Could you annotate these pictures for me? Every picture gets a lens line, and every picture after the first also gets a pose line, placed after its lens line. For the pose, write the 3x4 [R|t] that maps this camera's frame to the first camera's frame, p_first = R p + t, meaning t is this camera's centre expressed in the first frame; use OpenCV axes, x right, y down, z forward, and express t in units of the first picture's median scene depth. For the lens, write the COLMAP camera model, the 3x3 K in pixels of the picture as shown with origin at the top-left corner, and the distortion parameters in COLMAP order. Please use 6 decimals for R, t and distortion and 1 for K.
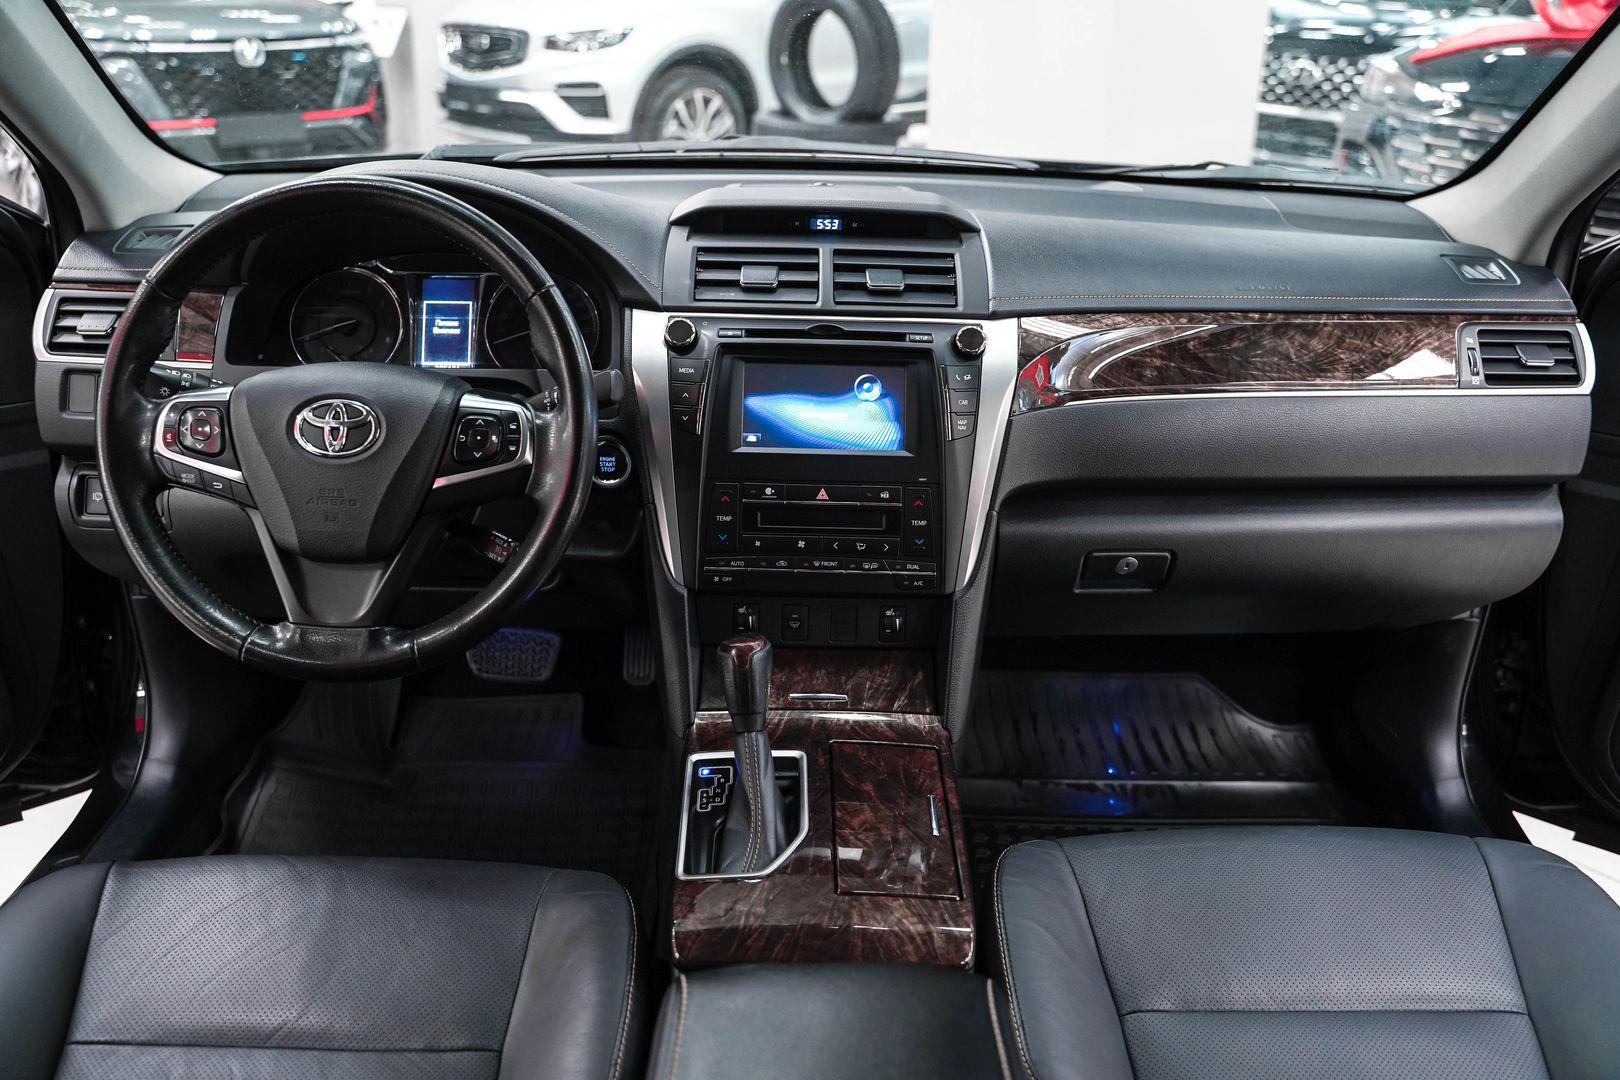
lens RADIAL K [[1380.4, 0, 810.0], [0, 1380.4, 540.0], [0, 0, 1]] dist [-0.082196, 0.005086]
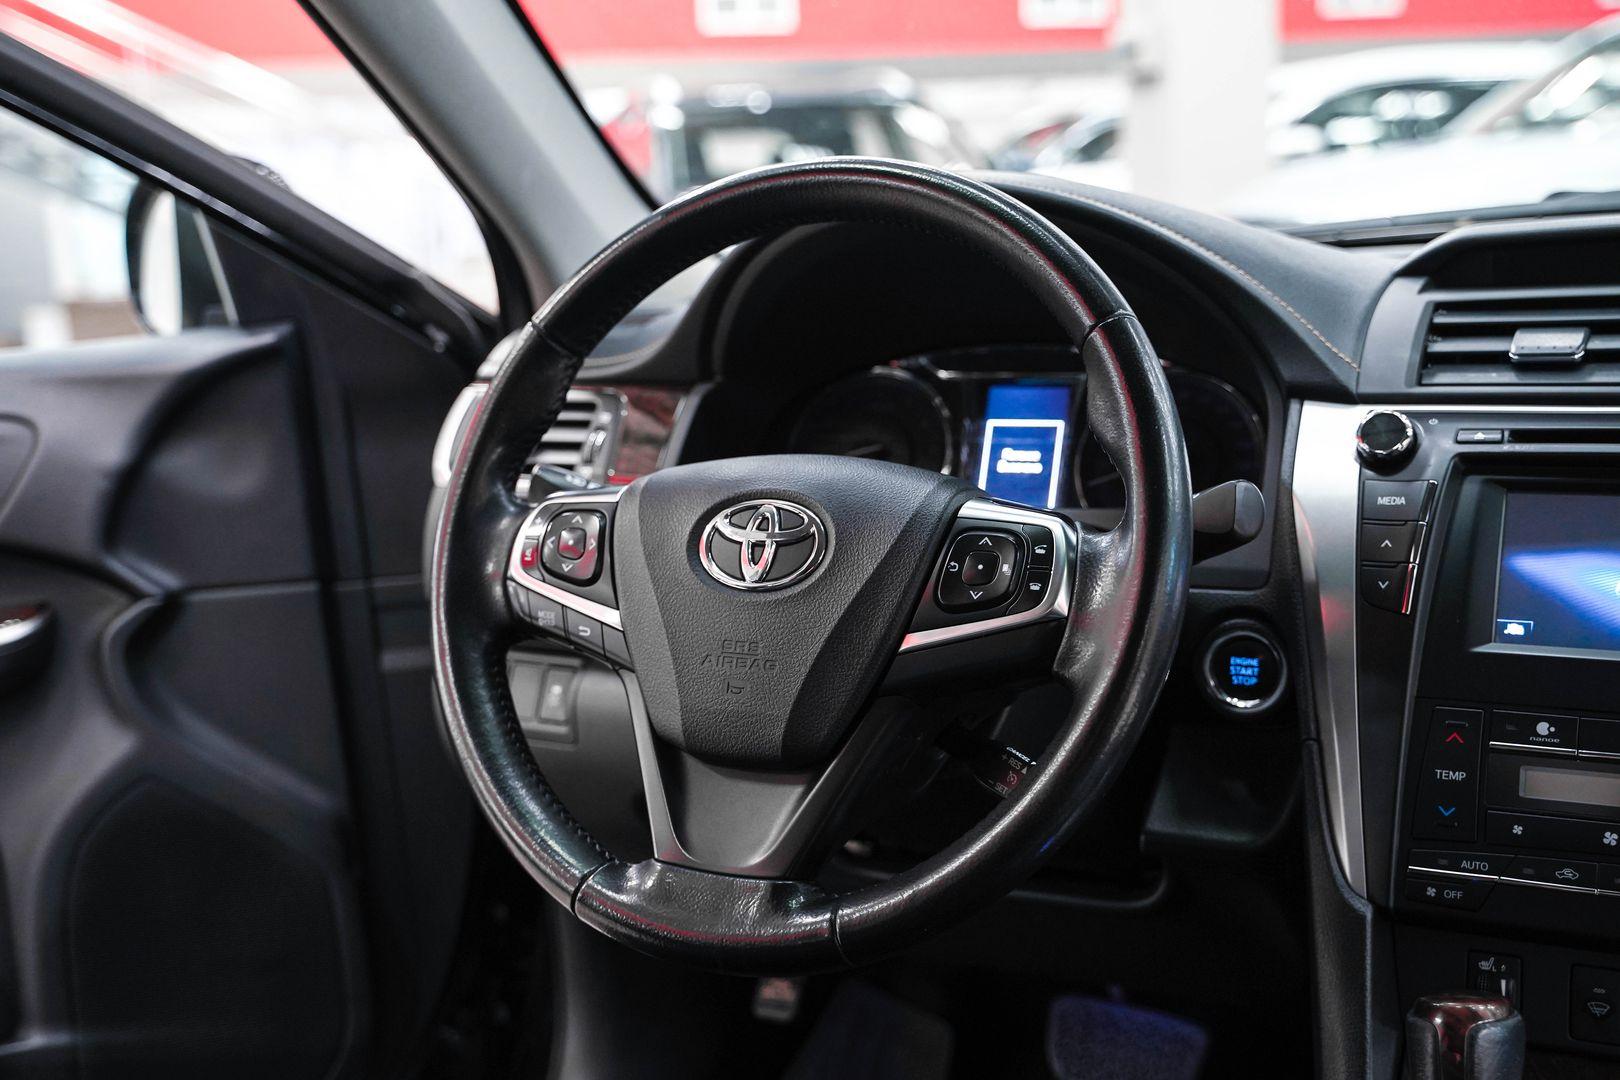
lens RADIAL K [[1936.0, 0, 810.0], [0, 1936.0, 540.0], [0, 0, 1]] dist [0.054757, -0.009004]
pose [[0.888765, 0.013106, -0.458175, 0.063796], [-0.120955, 0.970866, -0.206857, 0.085762], [0.442115, 0.239266, 0.864457, 0.242992]]
